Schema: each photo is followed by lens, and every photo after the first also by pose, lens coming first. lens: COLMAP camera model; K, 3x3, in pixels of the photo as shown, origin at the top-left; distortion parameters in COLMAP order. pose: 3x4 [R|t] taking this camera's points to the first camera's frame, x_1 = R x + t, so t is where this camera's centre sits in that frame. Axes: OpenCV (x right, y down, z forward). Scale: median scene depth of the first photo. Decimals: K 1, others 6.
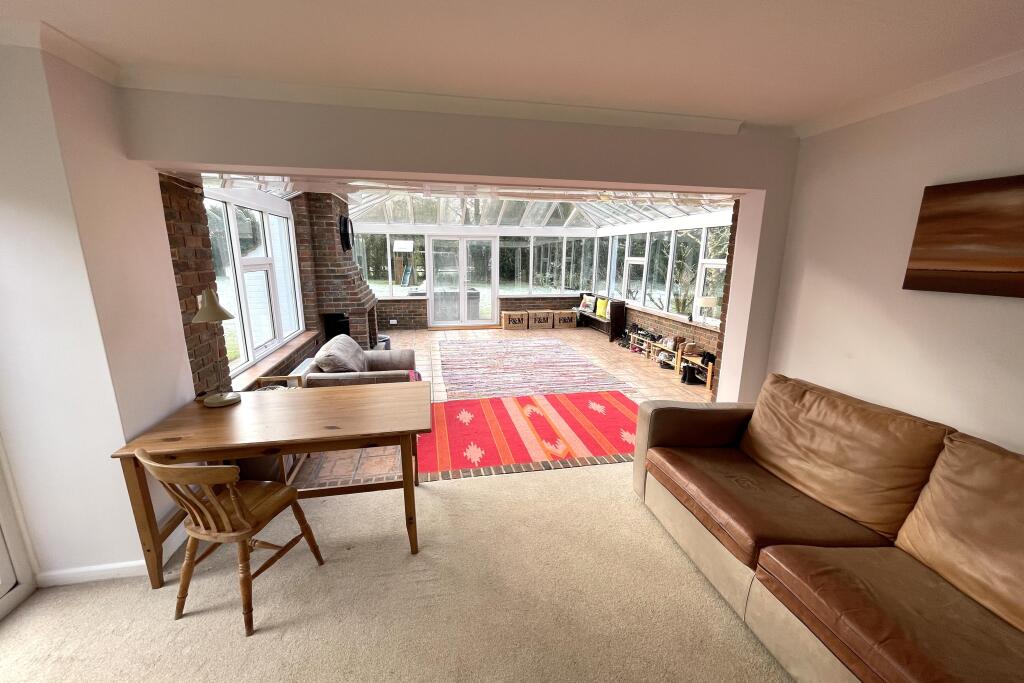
lens RADIAL K [[409.6, 0, 511.3], [0, 409.6, 344.6], [0, 0, 1]] dist [-0.000128, 0.000002]
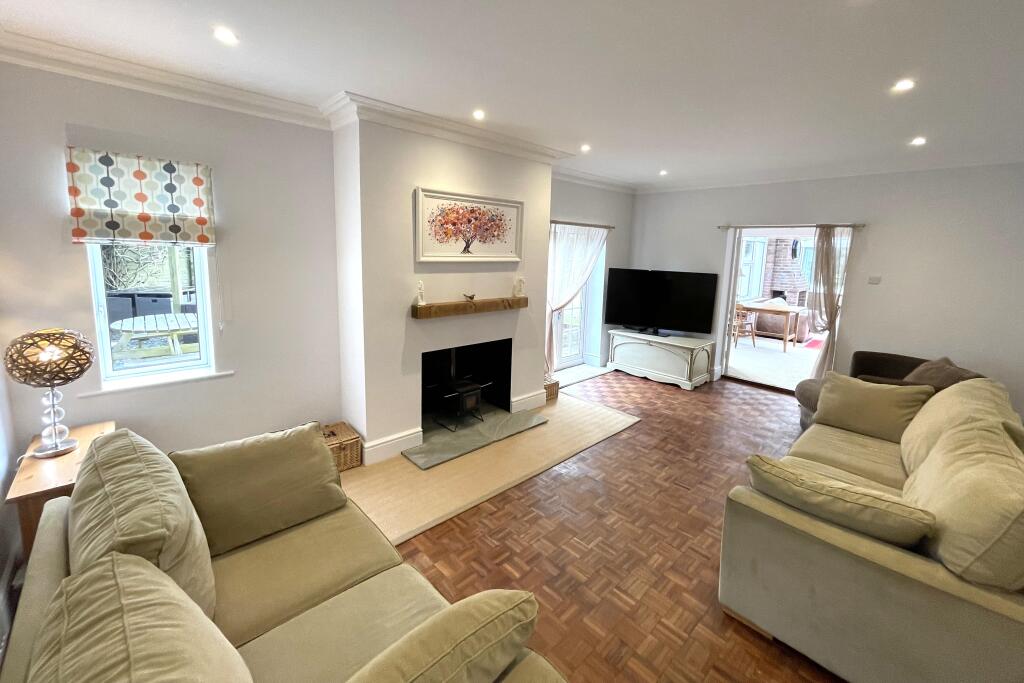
lens RADIAL K [[409.6, 0, 511.3], [0, 409.6, 338.7], [0, 0, 1]] dist [-0.000128, 0.000002]
pose [[0.522111, 0.169927, -0.835778, 0.589730], [-0.197906, 0.977342, 0.075077, 0.263205], [0.829598, 0.126207, 0.543911, -1.118733]]
